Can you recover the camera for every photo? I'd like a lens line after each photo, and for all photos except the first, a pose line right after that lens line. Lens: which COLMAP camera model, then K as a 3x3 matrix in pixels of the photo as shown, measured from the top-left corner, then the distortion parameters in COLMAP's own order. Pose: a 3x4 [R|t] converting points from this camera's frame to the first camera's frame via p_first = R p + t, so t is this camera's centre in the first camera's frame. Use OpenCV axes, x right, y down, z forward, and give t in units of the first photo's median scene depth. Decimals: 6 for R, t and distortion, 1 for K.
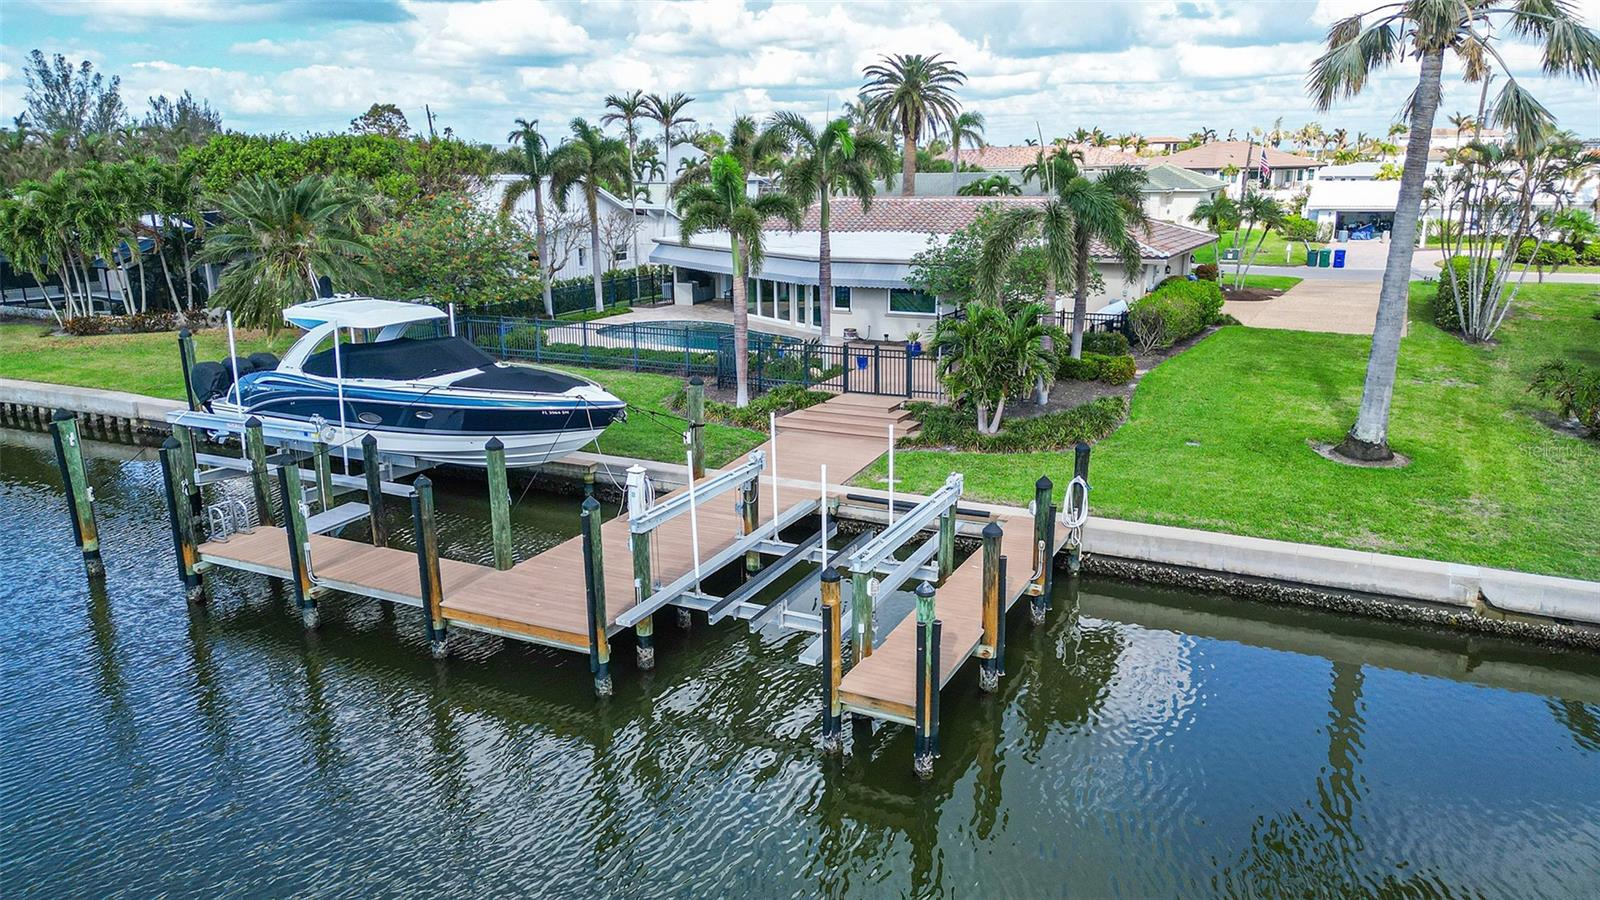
lens RADIAL K [[1116.3, 0, 803.7], [0, 1116.3, 455.3], [0, 0, 1]] dist [0.094245, -0.096008]
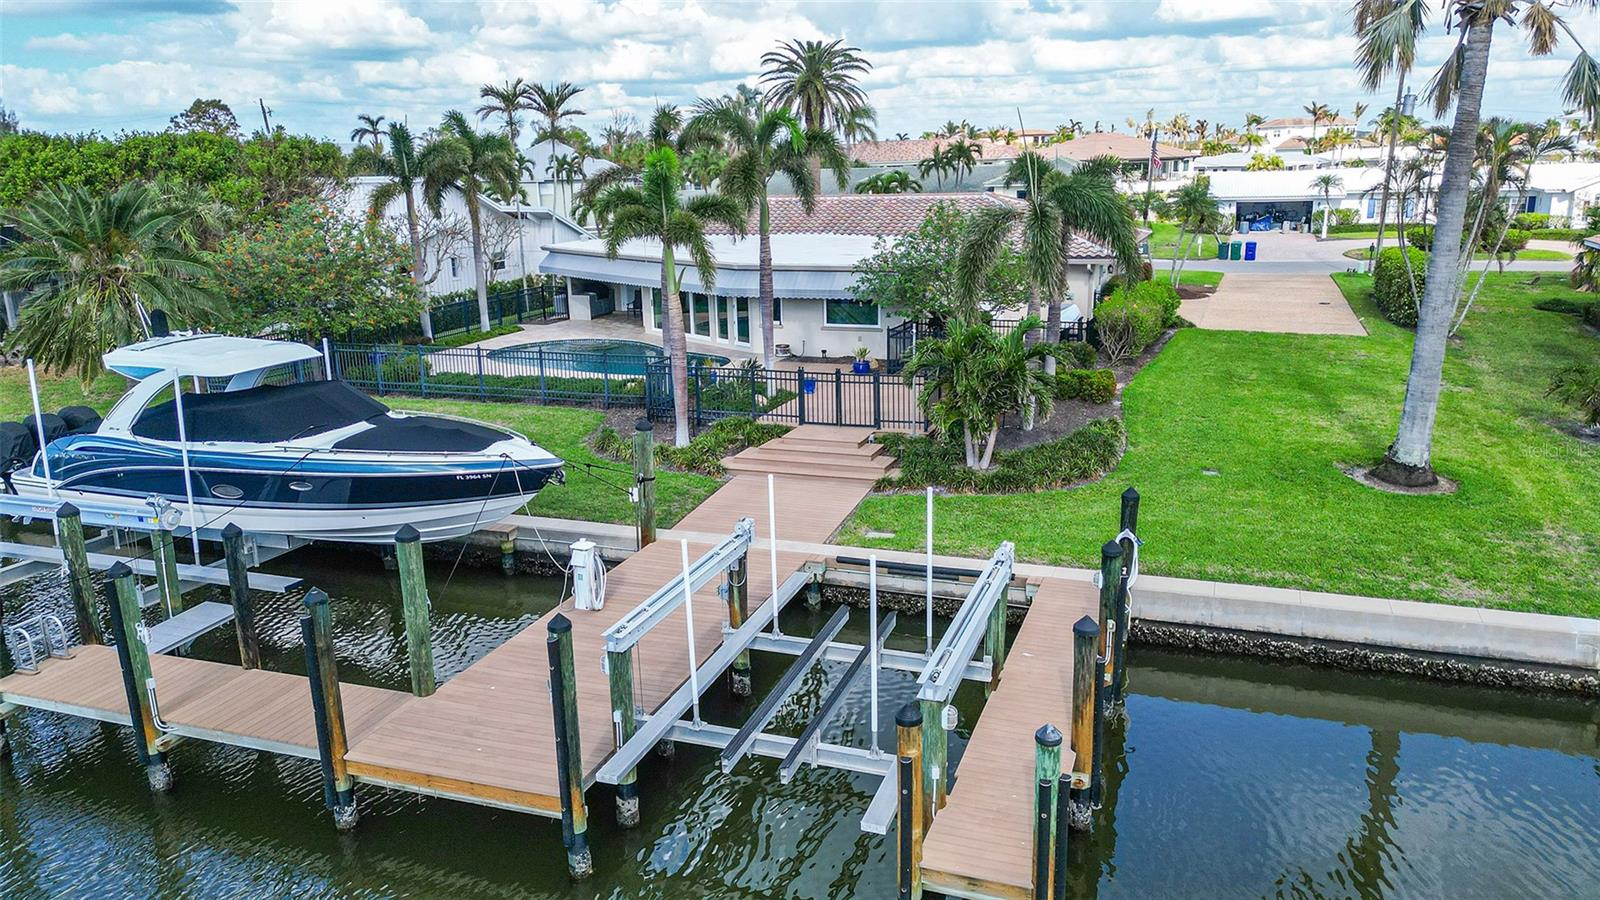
lens RADIAL K [[1143.8, 0, 800.0], [0, 1143.8, 450.0], [0, 0, 1]] dist [0.086522, -0.082573]
pose [[0.993341, -0.041030, 0.107660, -0.054454], [0.041718, 0.999121, -0.004148, -0.030041], [-0.107395, 0.008612, 0.994179, 0.114454]]
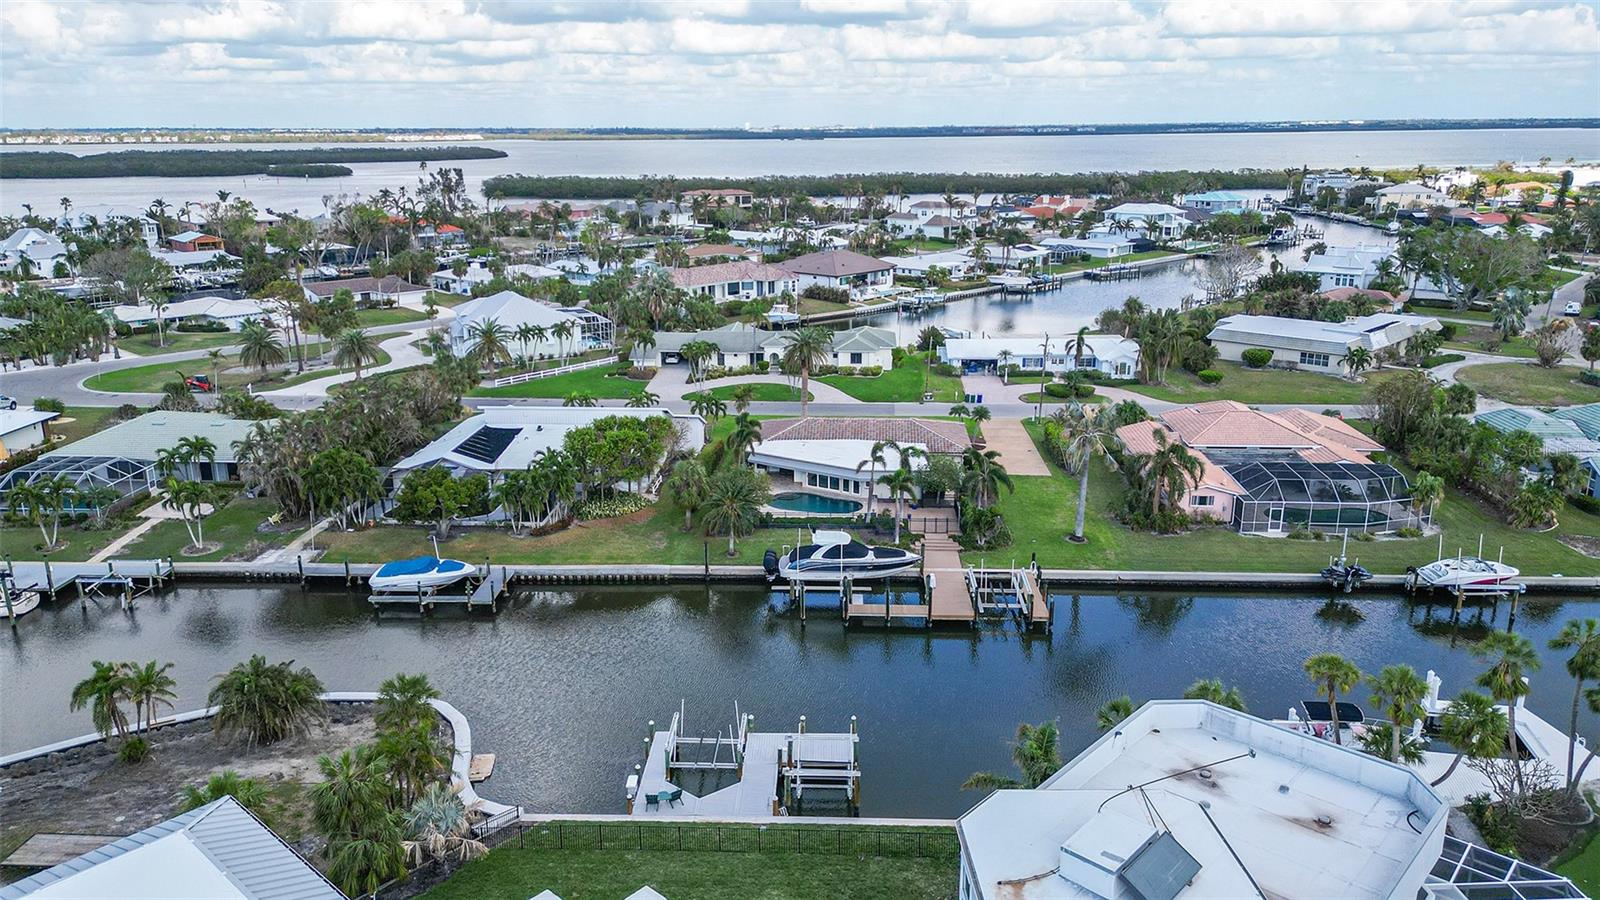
lens RADIAL K [[1140.7, 0, 815.2], [0, 1140.7, 486.8], [0, 0, 1]] dist [0.083243, -0.078459]
pose [[0.908482, -0.112189, 0.402584, -1.357582], [0.091729, 0.993334, 0.069815, -0.393788], [-0.407733, -0.026497, 0.912717, -1.578824]]
